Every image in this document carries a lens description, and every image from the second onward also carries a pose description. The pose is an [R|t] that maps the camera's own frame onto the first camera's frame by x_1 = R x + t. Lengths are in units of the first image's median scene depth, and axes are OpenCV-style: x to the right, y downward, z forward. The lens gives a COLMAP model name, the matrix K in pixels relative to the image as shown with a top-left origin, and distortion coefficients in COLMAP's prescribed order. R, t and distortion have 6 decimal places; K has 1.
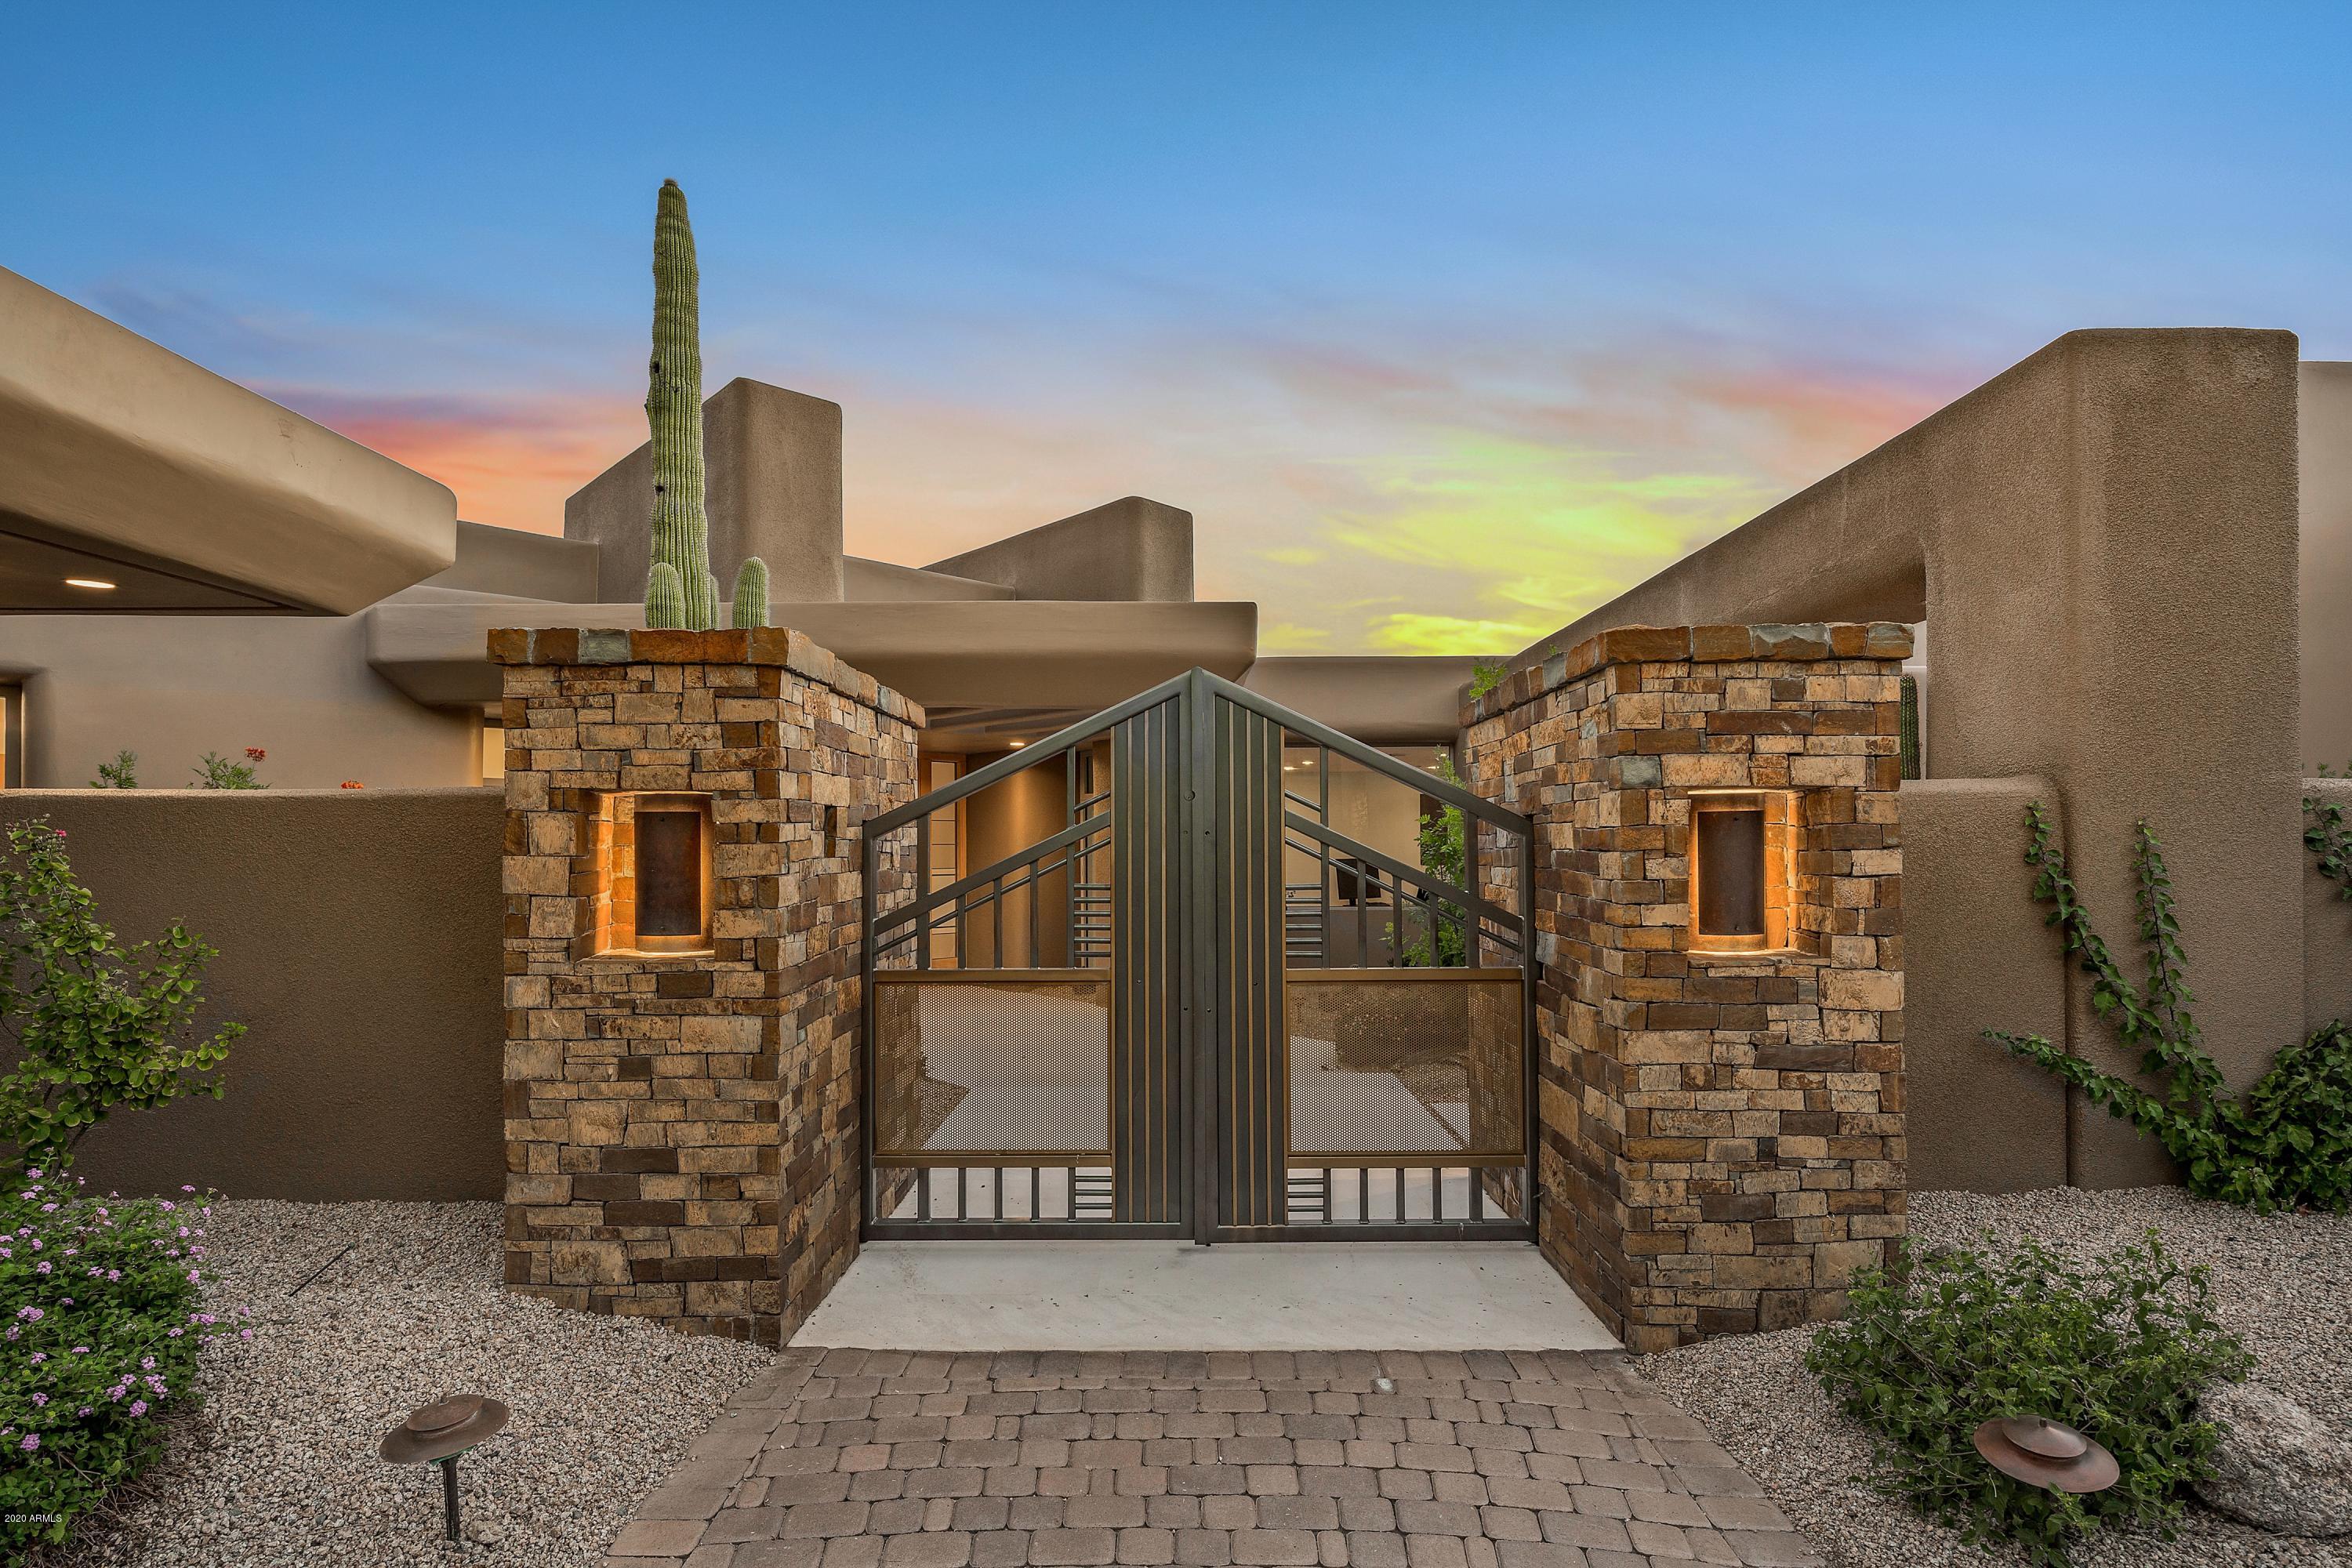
lens RADIAL K [[1130.6, 0, 1175.4], [0, 1130.6, 819.6], [0, 0, 1]] dist [0.003439, -0.004431]
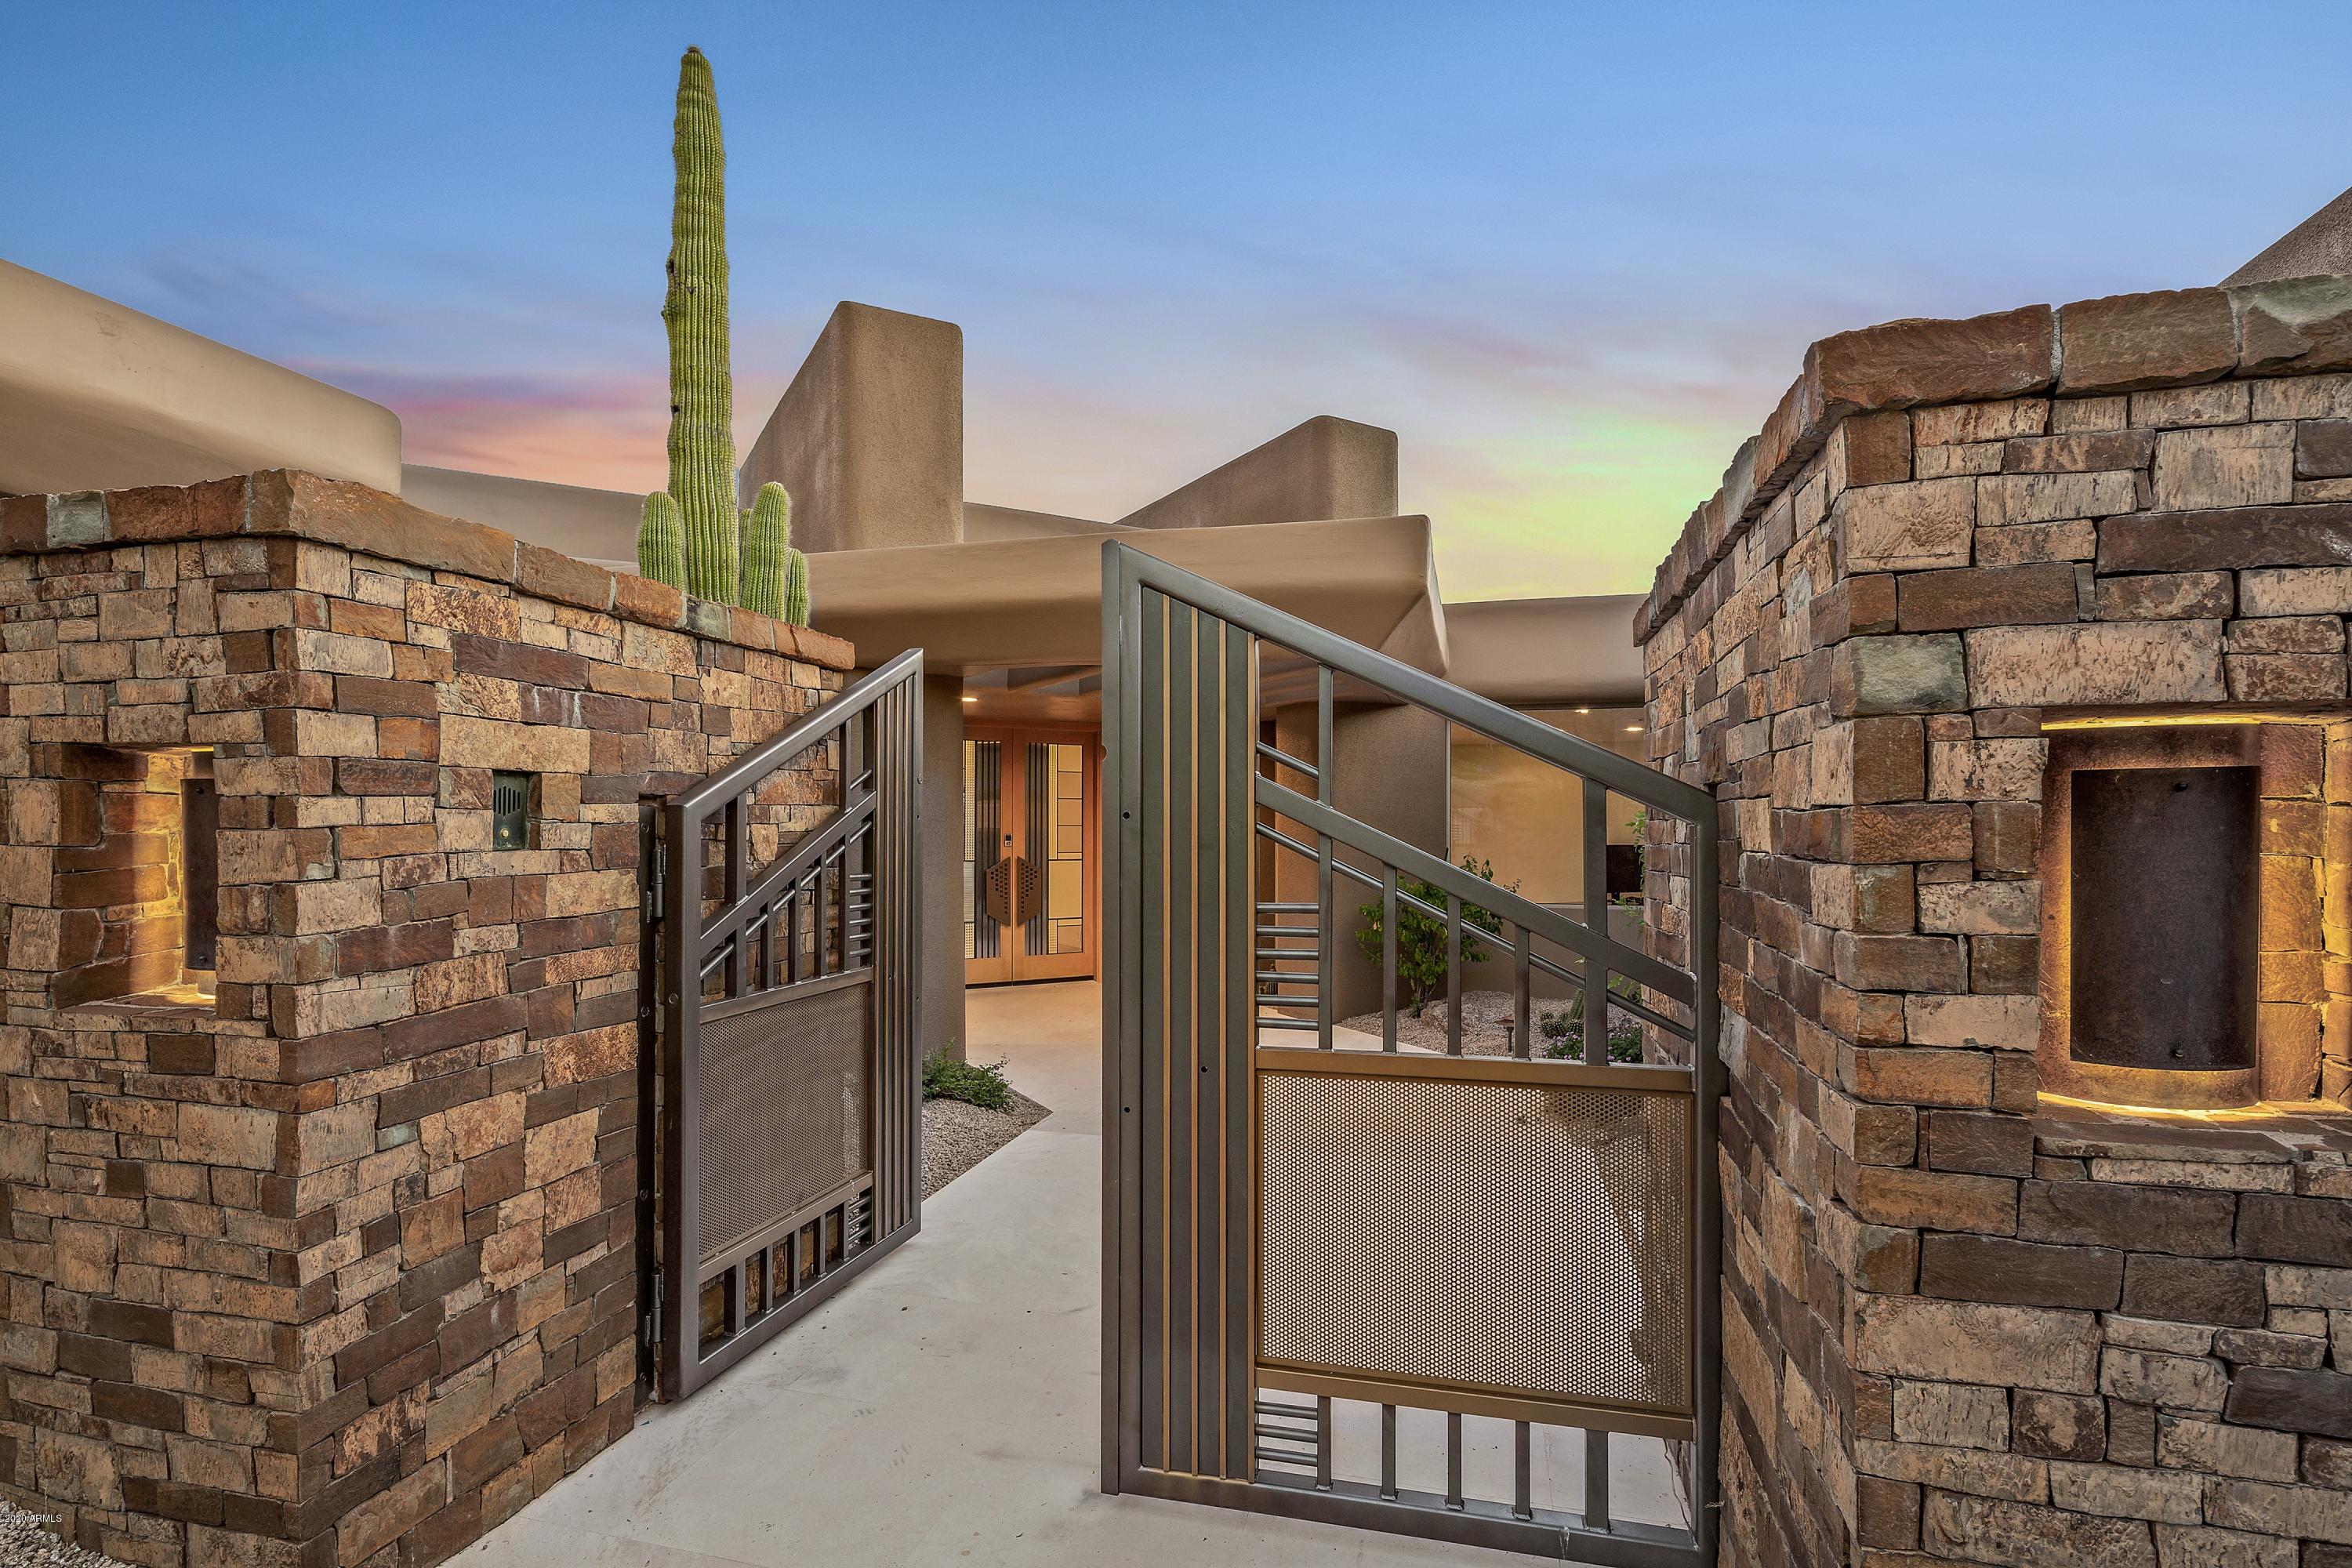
lens RADIAL K [[1130.6, 0, 1175.4], [0, 1130.6, 819.6], [0, 0, 1]] dist [0.003439, -0.004431]
pose [[0.967678, 0.005755, -0.252122, 0.256646], [-0.001299, 0.999840, 0.017833, 0.004349], [0.252184, -0.016929, 0.967531, 0.531773]]
